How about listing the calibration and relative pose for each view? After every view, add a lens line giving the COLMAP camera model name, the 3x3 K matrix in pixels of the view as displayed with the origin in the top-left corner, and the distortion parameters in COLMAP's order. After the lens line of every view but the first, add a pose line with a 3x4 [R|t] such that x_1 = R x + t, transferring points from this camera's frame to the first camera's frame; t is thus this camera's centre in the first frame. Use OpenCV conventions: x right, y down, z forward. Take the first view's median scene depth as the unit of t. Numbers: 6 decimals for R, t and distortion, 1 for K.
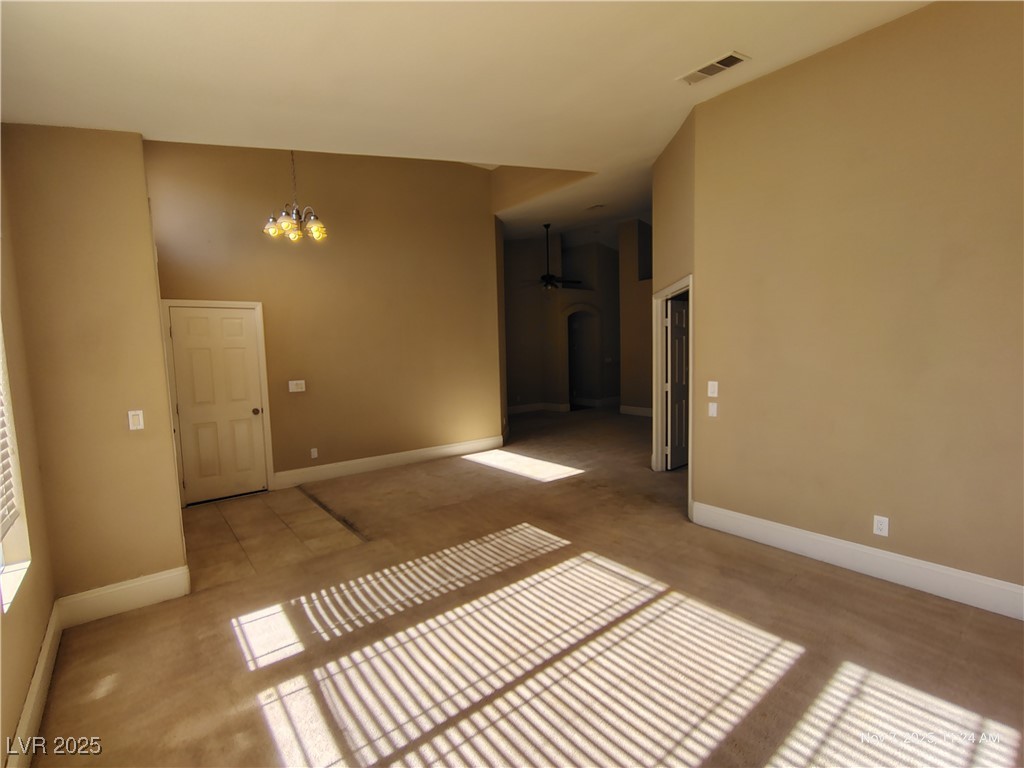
lens RADIAL K [[471.7, 0, 513.8], [0, 471.7, 389.6], [0, 0, 1]] dist [0.000383, 0.000327]
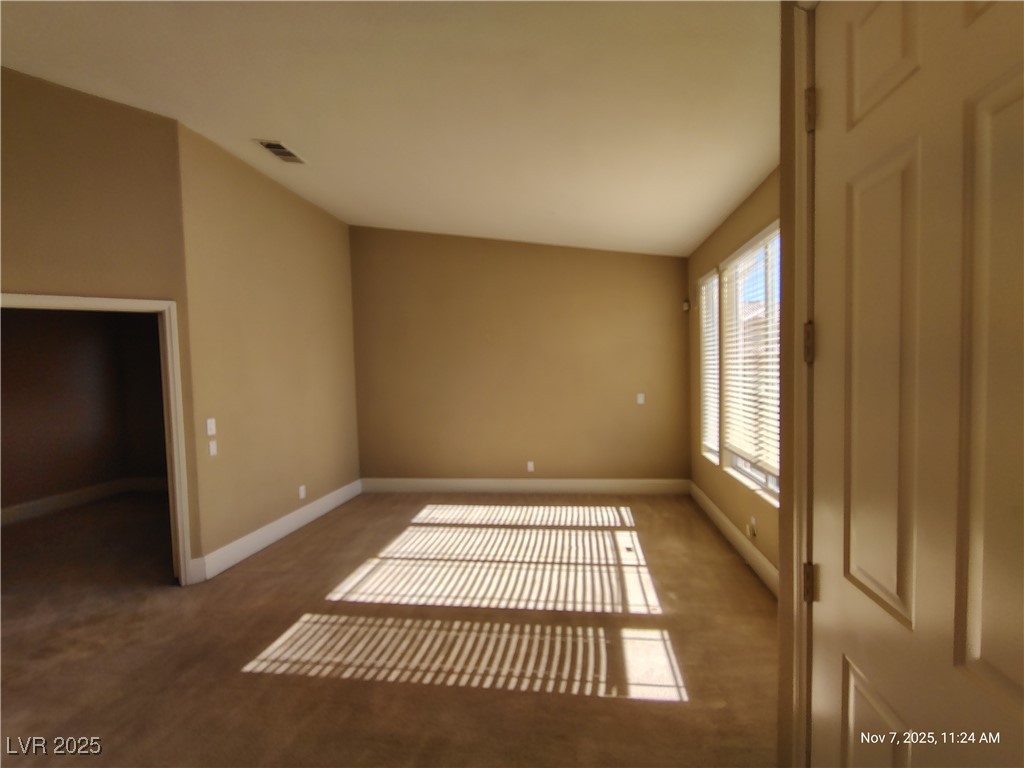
lens RADIAL K [[471.7, 0, 513.8], [0, 471.7, 389.6], [0, 0, 1]] dist [0.000383, 0.000327]
pose [[-0.676570, 0.015005, 0.736226, -0.911475], [0.116122, 0.989457, 0.086547, -0.113190], [-0.727165, 0.144047, -0.671179, 1.535344]]
